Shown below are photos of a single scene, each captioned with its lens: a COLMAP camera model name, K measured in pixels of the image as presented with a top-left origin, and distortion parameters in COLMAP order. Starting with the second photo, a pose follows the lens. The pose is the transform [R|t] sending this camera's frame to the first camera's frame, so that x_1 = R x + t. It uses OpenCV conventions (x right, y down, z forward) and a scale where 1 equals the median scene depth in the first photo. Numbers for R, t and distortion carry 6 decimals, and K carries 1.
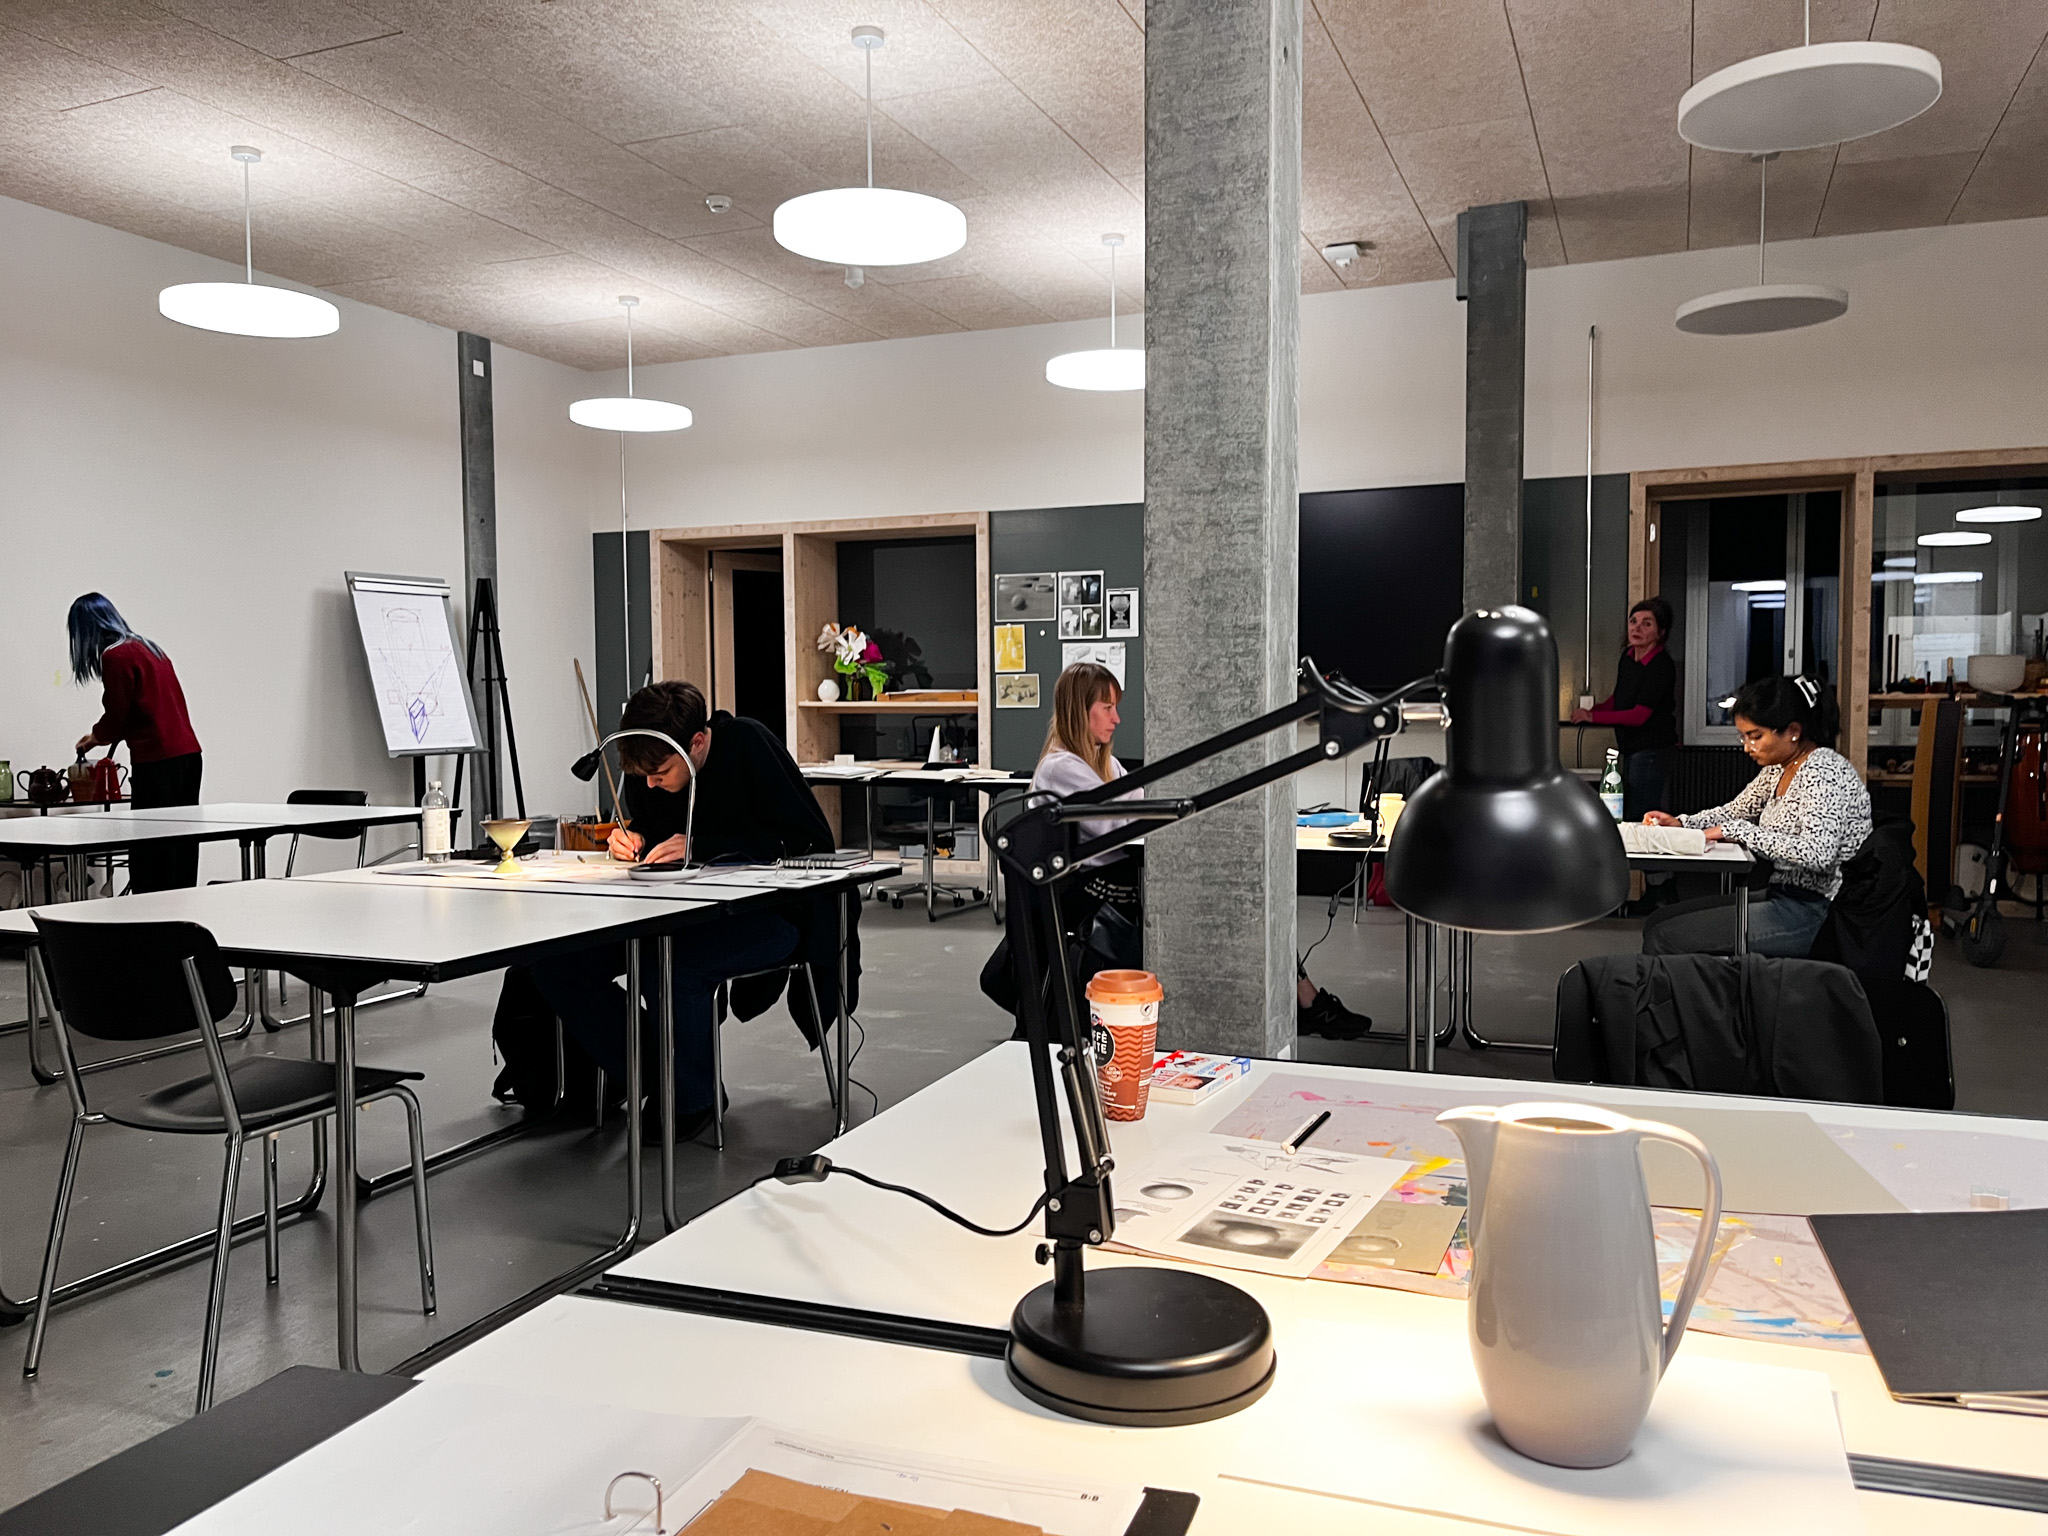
lens RADIAL K [[1543.8, 0, 1027.4], [0, 1543.8, 764.0], [0, 0, 1]] dist [-0.011230, -0.012902]
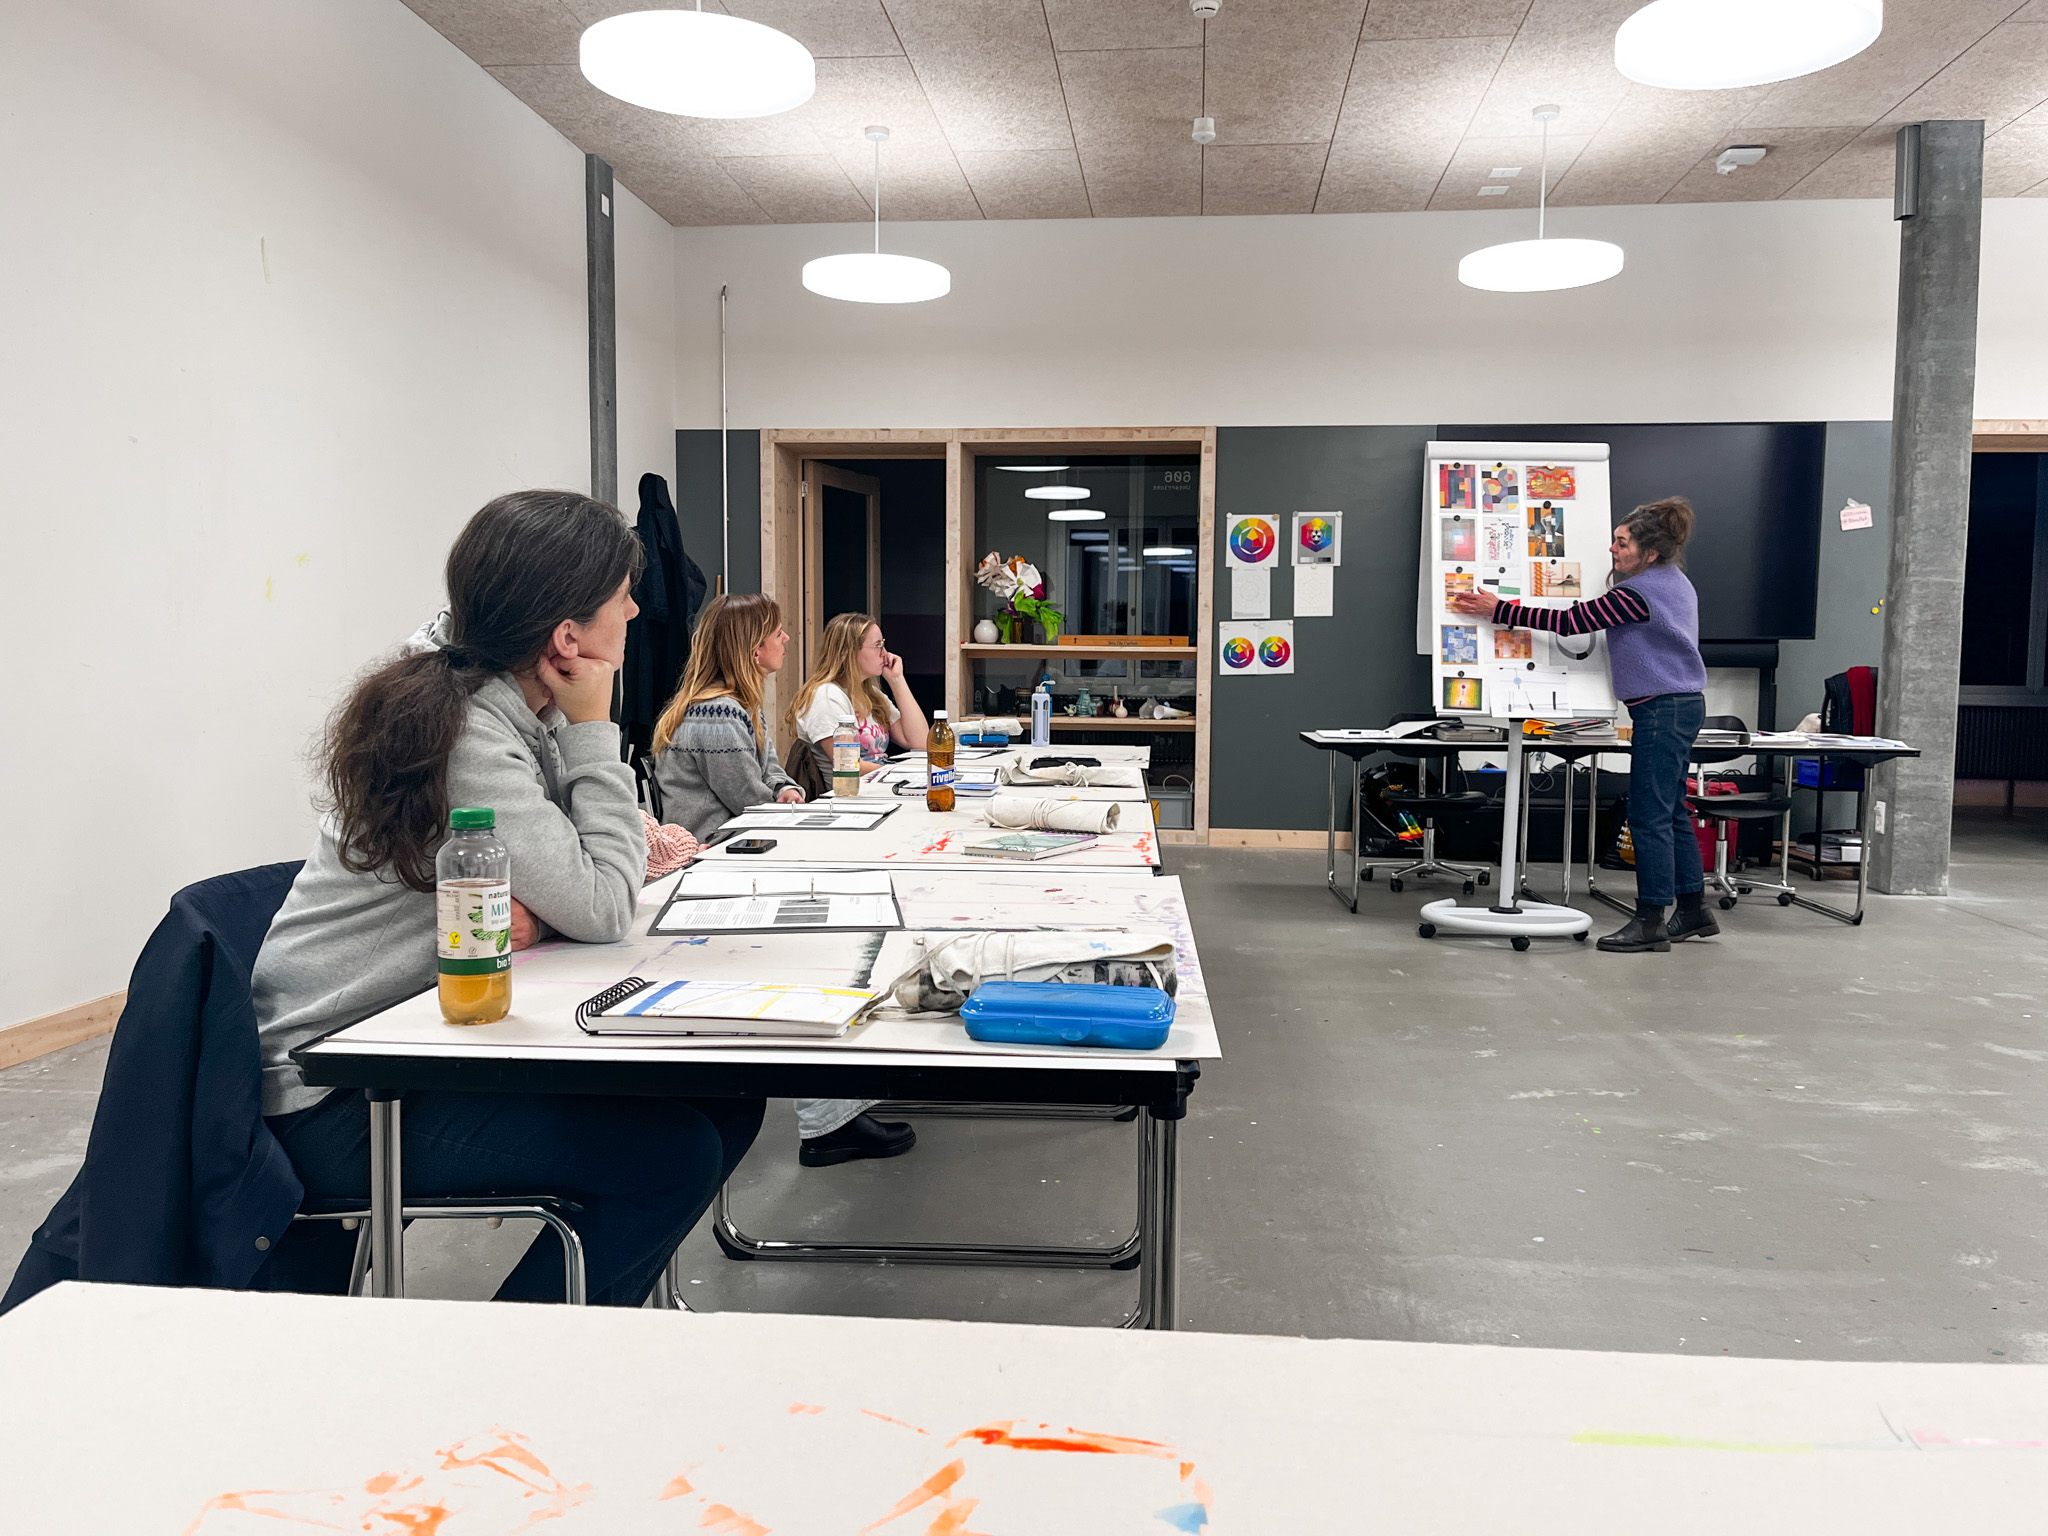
lens RADIAL K [[1543.8, 0, 1023.0], [0, 1543.8, 835.0], [0, 0, 1]] dist [-0.011230, -0.012902]
pose [[0.961641, -0.024057, 0.273254, -0.349374], [-0.000784, 0.995902, 0.090438, -0.012590], [-0.274309, -0.087183, 0.957681, 0.168783]]
